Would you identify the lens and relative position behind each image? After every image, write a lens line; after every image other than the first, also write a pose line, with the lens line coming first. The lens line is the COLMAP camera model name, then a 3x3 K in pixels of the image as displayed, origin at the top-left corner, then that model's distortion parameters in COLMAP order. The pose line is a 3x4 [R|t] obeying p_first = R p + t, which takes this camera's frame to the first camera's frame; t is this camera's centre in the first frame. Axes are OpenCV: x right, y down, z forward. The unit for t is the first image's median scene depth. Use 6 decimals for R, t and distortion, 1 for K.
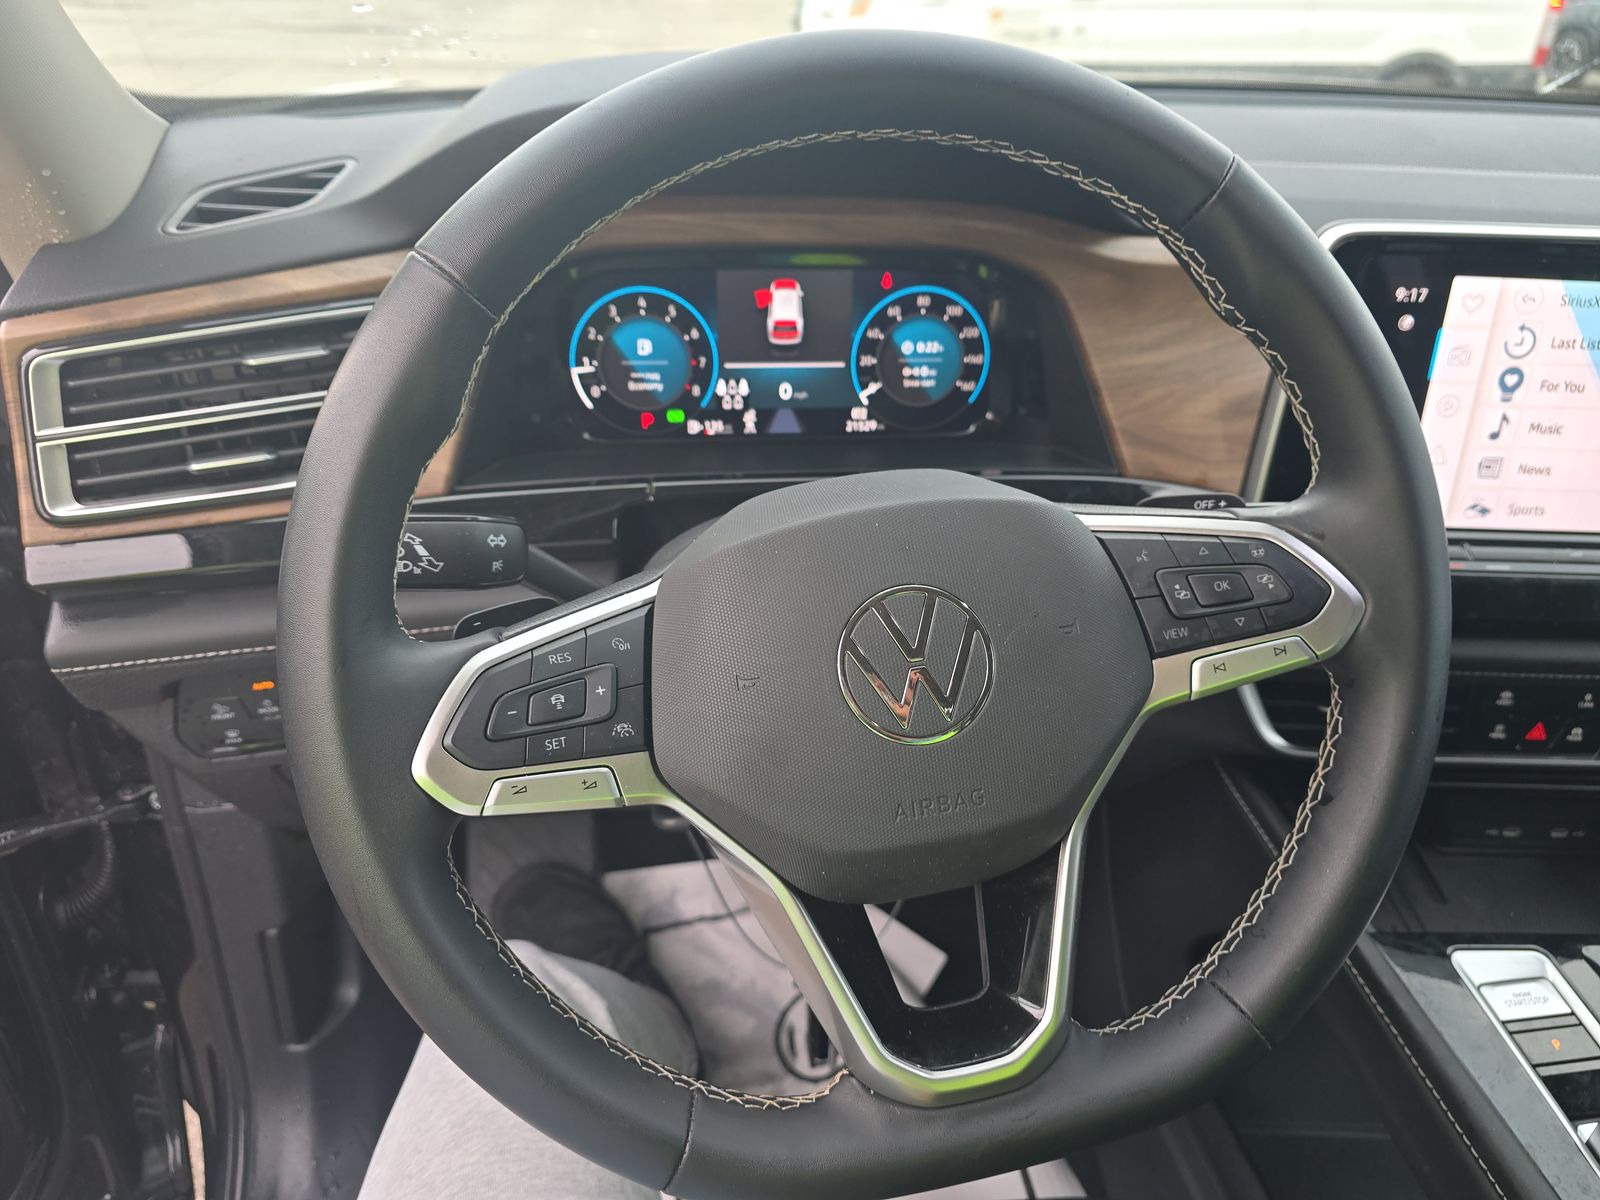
lens RADIAL K [[1060.9, 0, 805.4], [0, 1060.9, 606.7], [0, 0, 1]] dist [0.013303, -0.008818]
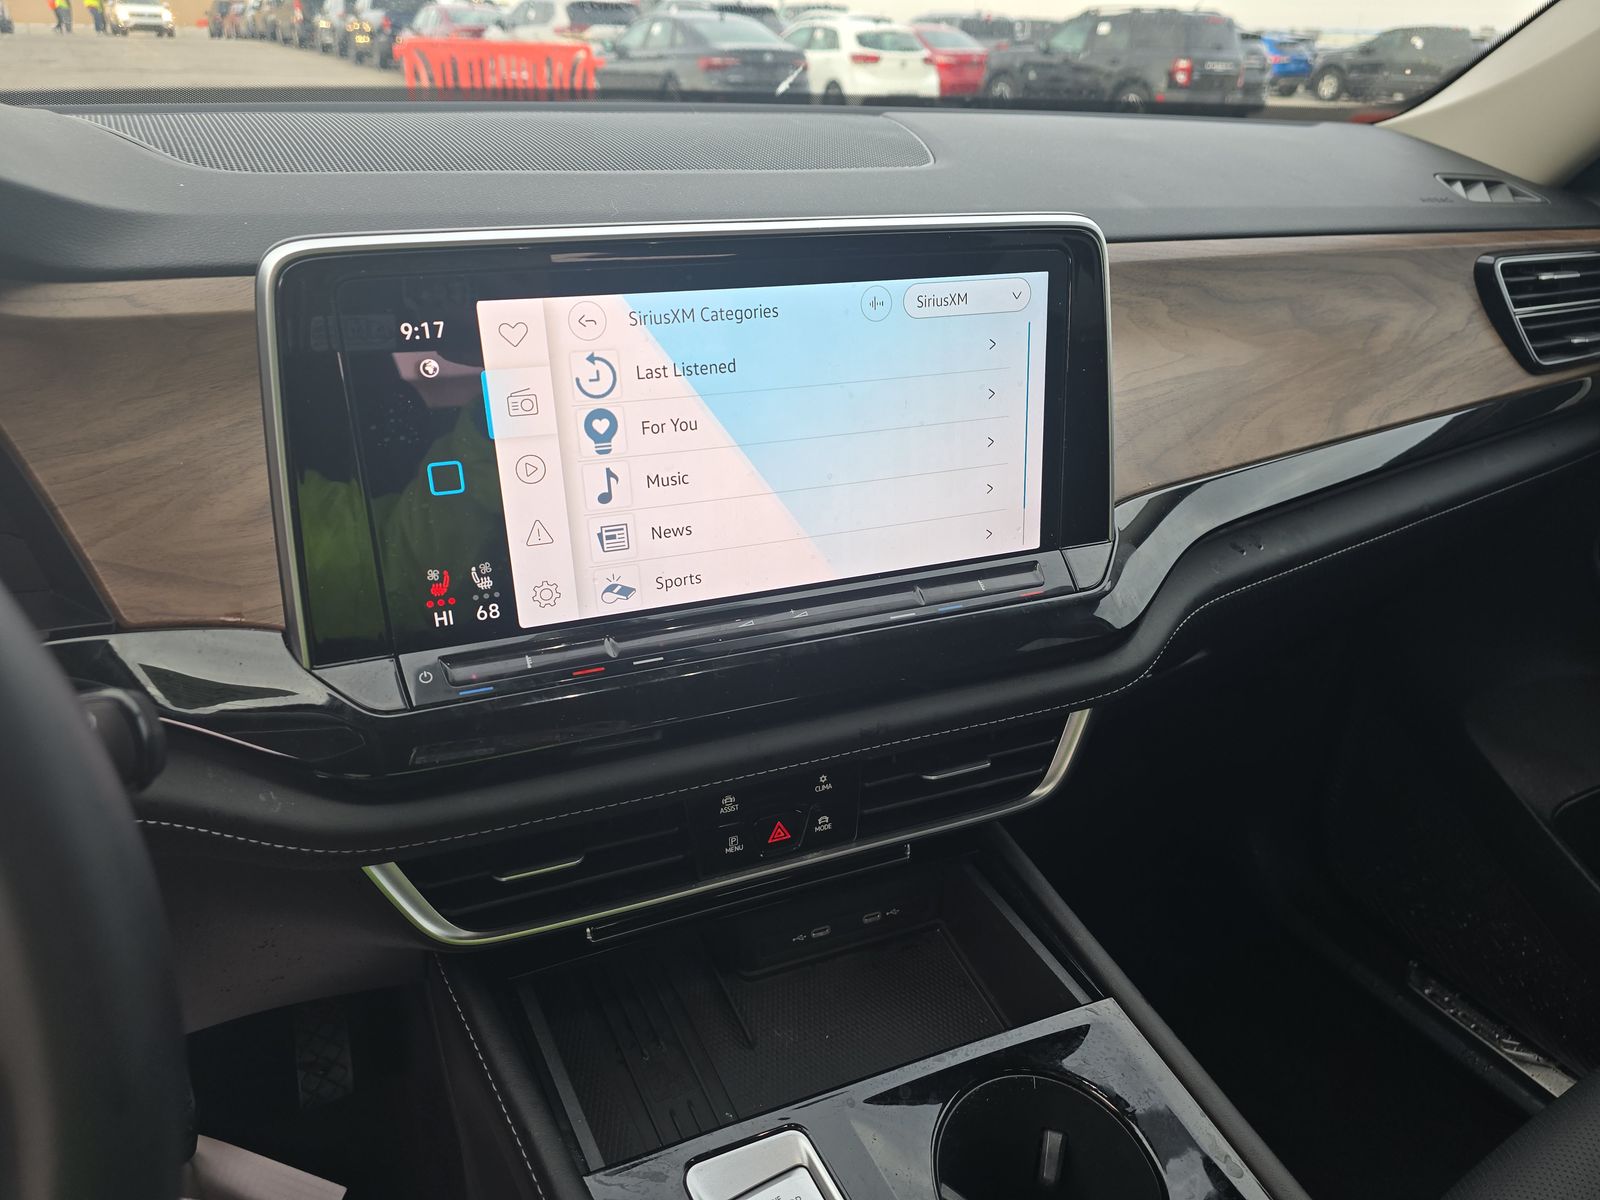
lens RADIAL K [[1060.9, 0, 826.2], [0, 1060.9, 640.6], [0, 0, 1]] dist [0.013303, -0.008818]
pose [[0.929277, -0.190732, 0.316330, 0.489223], [0.192916, 0.980904, 0.024715, -0.042281], [-0.315003, 0.038058, 0.948327, 0.199669]]
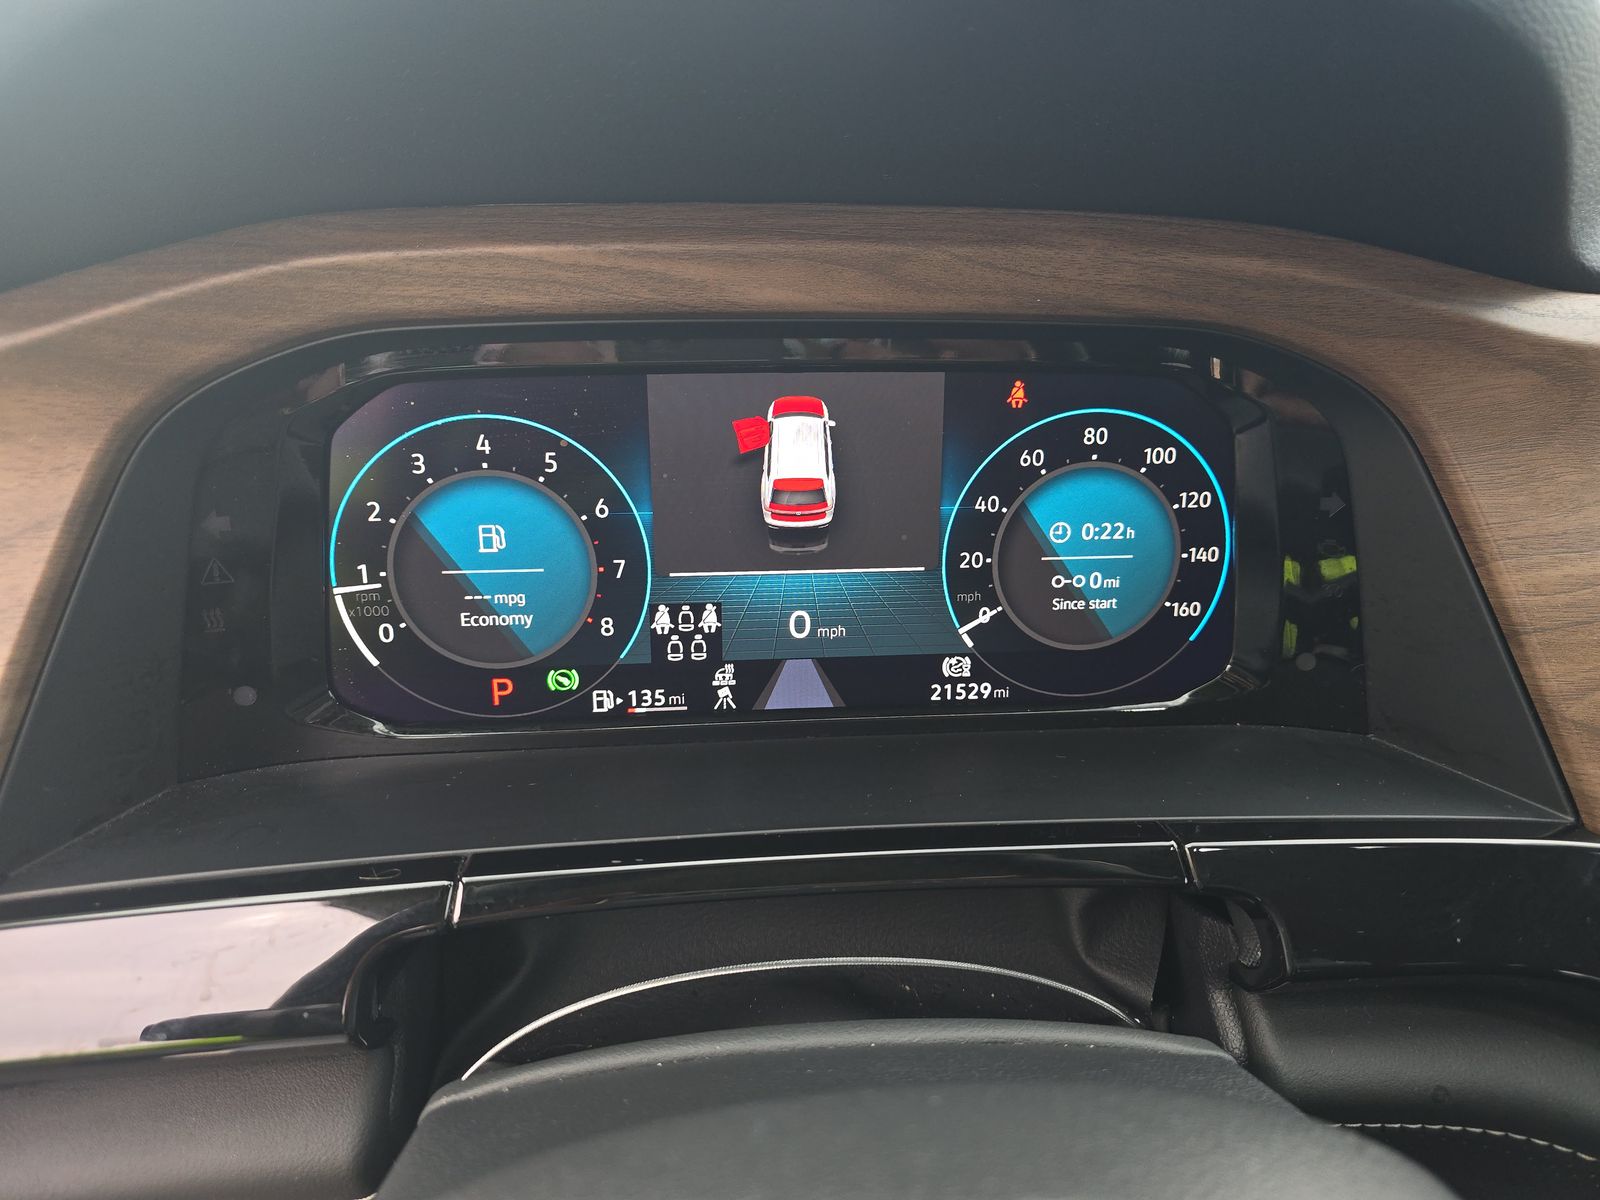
lens RADIAL K [[1060.9, 0, 801.8], [0, 1060.9, 596.2], [0, 0, 1]] dist [0.013303, -0.008818]
pose [[0.997288, -0.000303, -0.073604, 0.017206], [-0.009665, 0.990794, -0.135036, -0.154522], [0.072967, 0.135381, 0.988103, 0.541758]]
